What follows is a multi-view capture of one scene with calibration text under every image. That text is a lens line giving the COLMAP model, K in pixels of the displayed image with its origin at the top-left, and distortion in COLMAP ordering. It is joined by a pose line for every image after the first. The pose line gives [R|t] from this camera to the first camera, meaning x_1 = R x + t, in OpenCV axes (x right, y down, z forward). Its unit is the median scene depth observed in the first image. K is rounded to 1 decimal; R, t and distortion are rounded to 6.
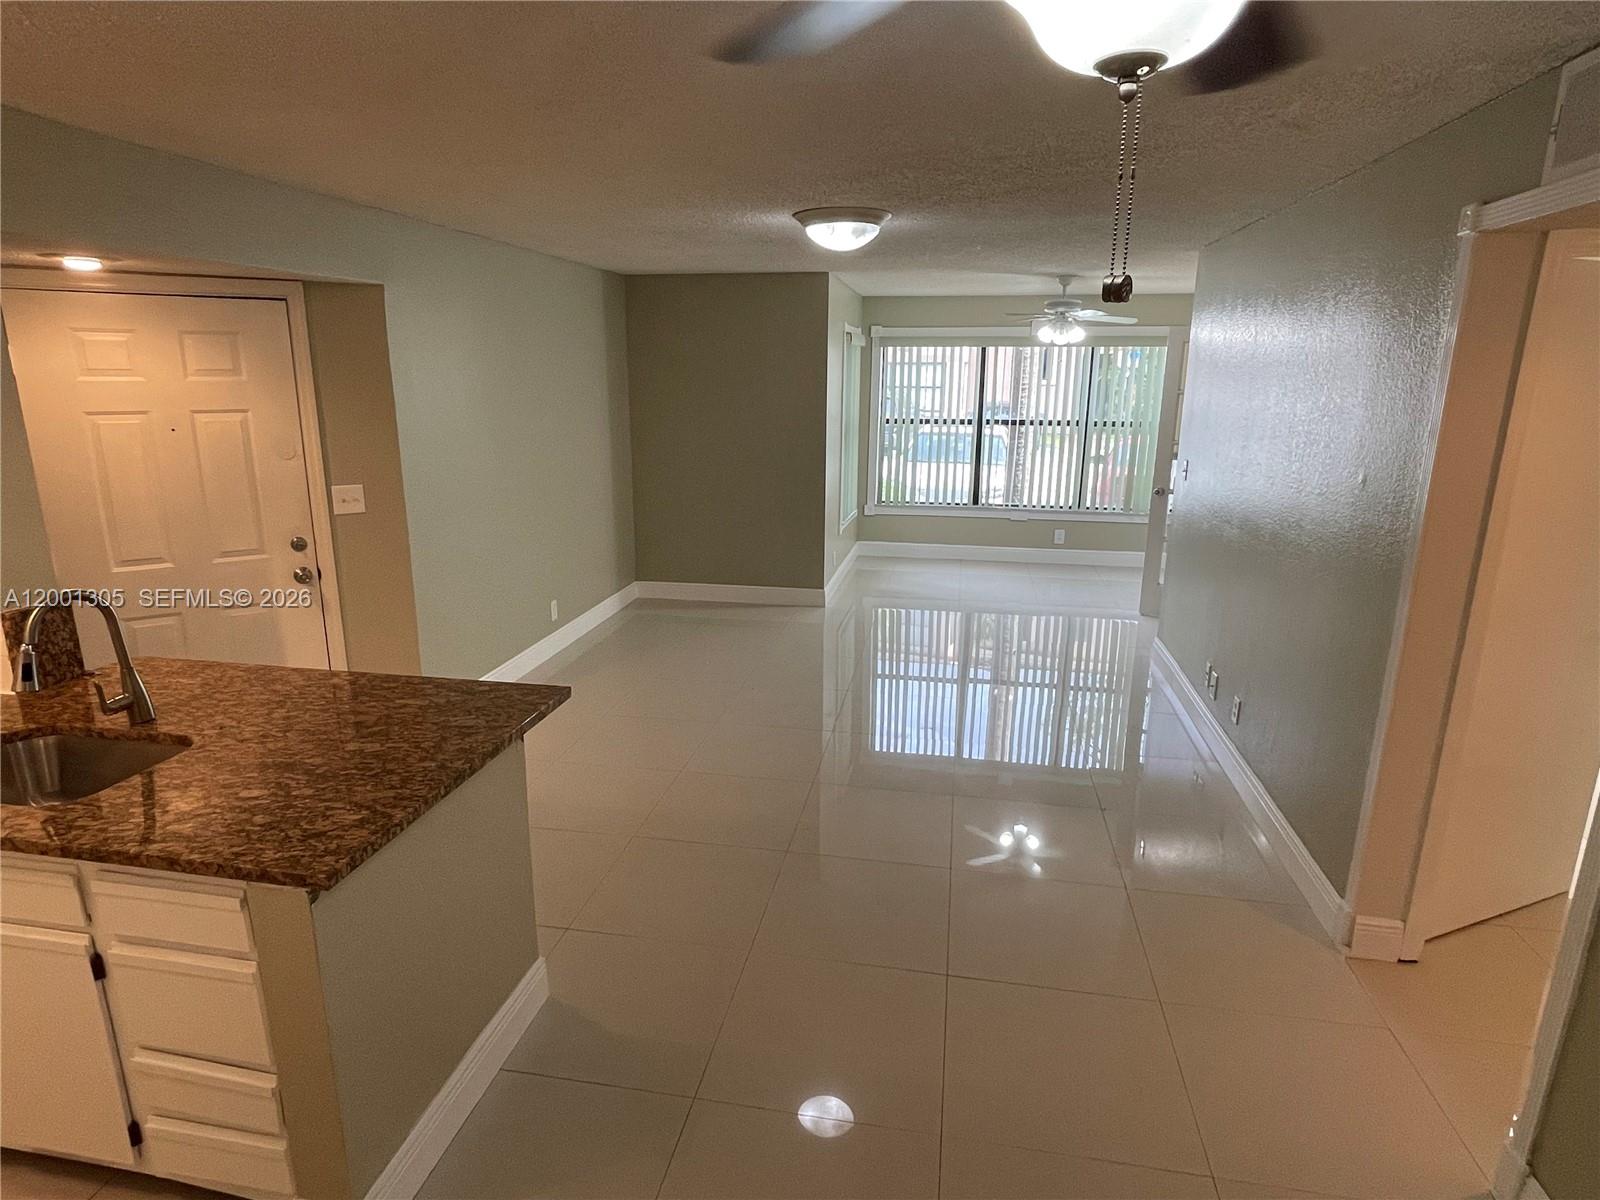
lens RADIAL K [[910.4, 0, 789.3], [0, 910.4, 604.7], [0, 0, 1]] dist [-0.006060, -0.002235]
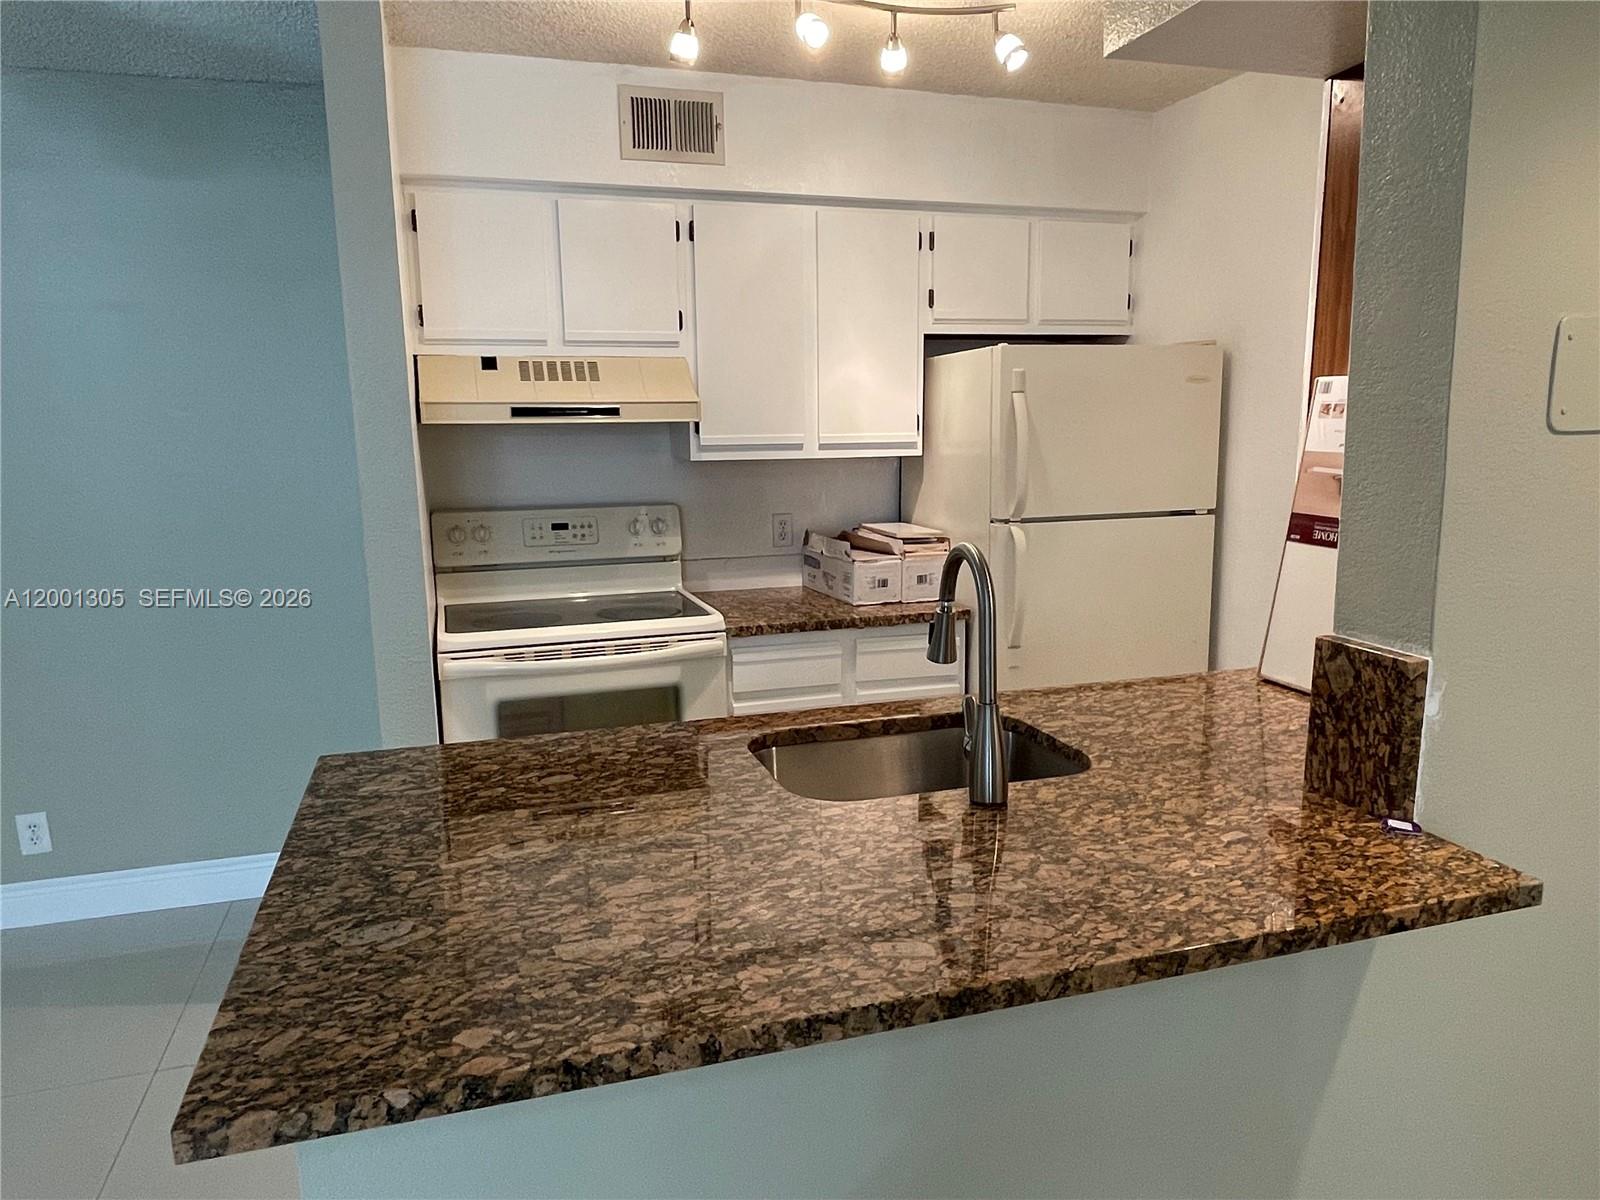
lens RADIAL K [[1061.7, 0, 793.3], [0, 1061.7, 605.2], [0, 0, 1]] dist [0.032838, -0.056078]
pose [[-0.877798, 0.088160, -0.470848, -0.188252], [-0.109360, 0.920082, 0.376152, -0.142811], [0.466380, 0.381677, -0.798005, 0.902314]]
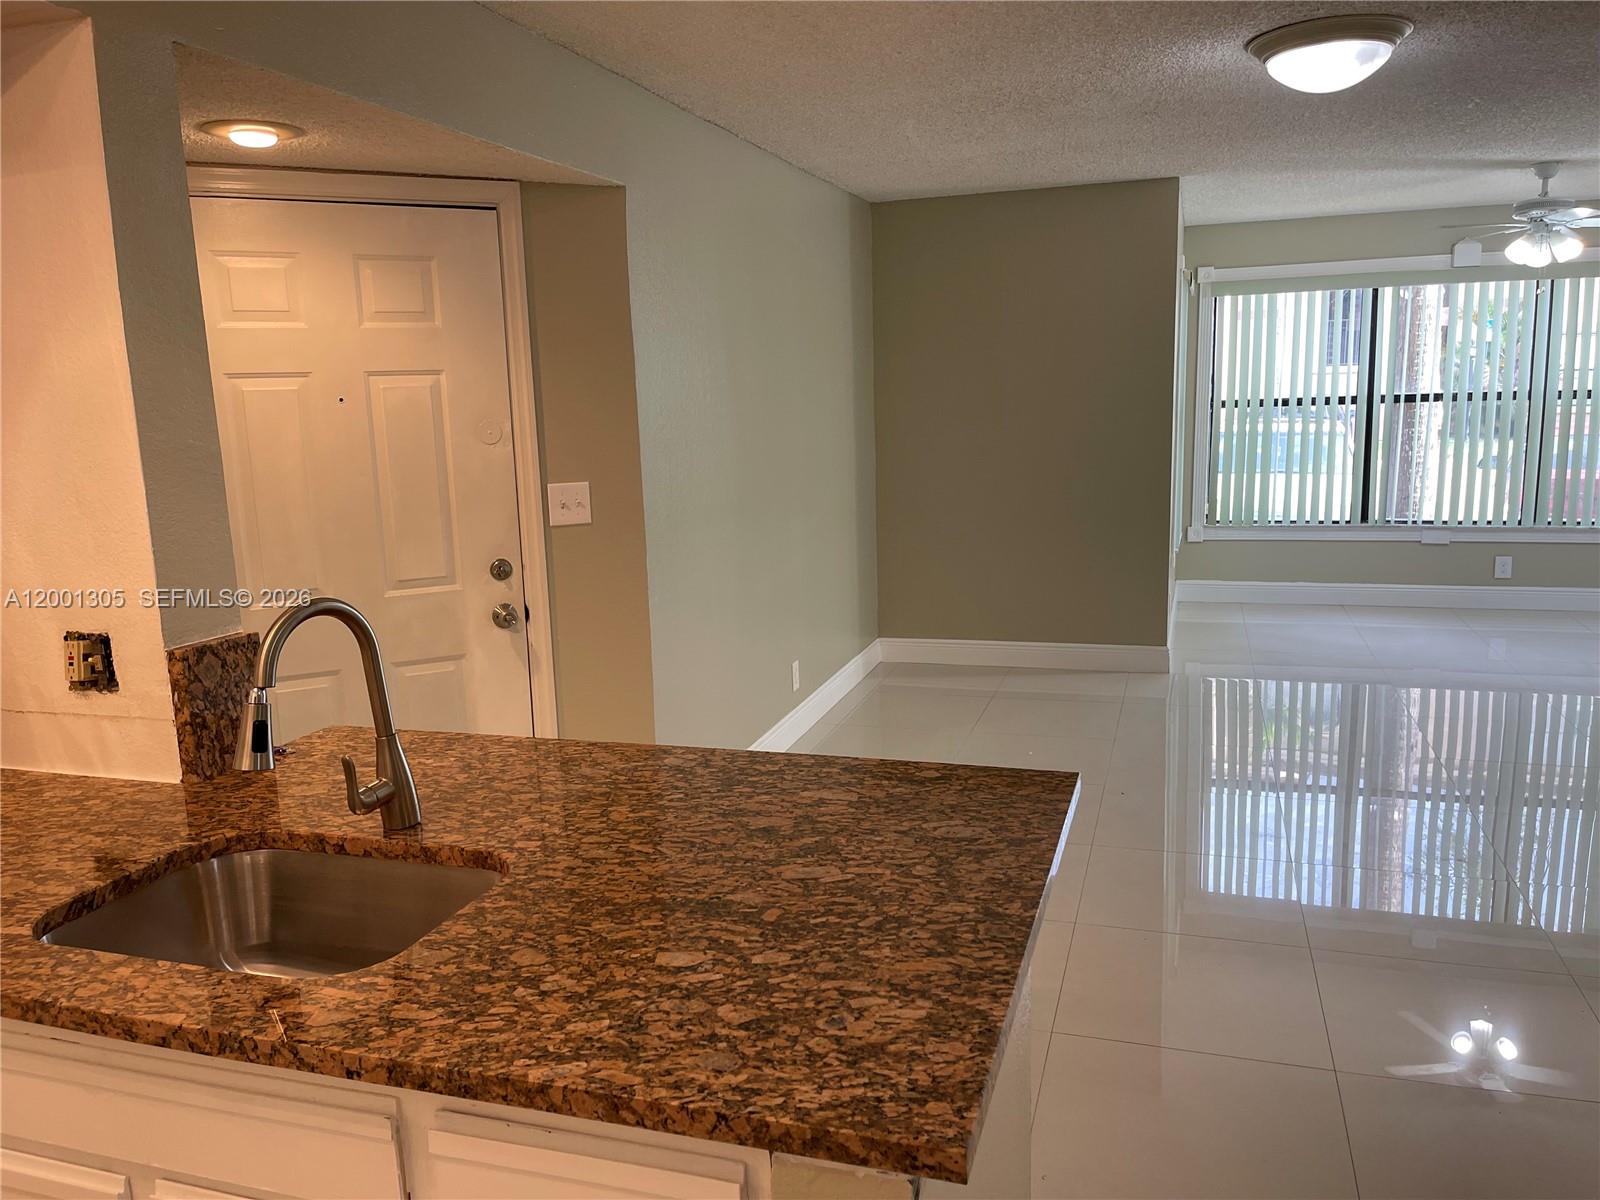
lens RADIAL K [[1205.2, 0, 798.4], [0, 1205.2, 607.3], [0, 0, 1]] dist [0.062452, -0.058607]
pose [[0.991706, -0.013961, -0.127770, -0.222392], [0.005324, 0.997692, -0.067692, 0.025771], [0.128420, 0.066450, 0.989491, 0.149885]]
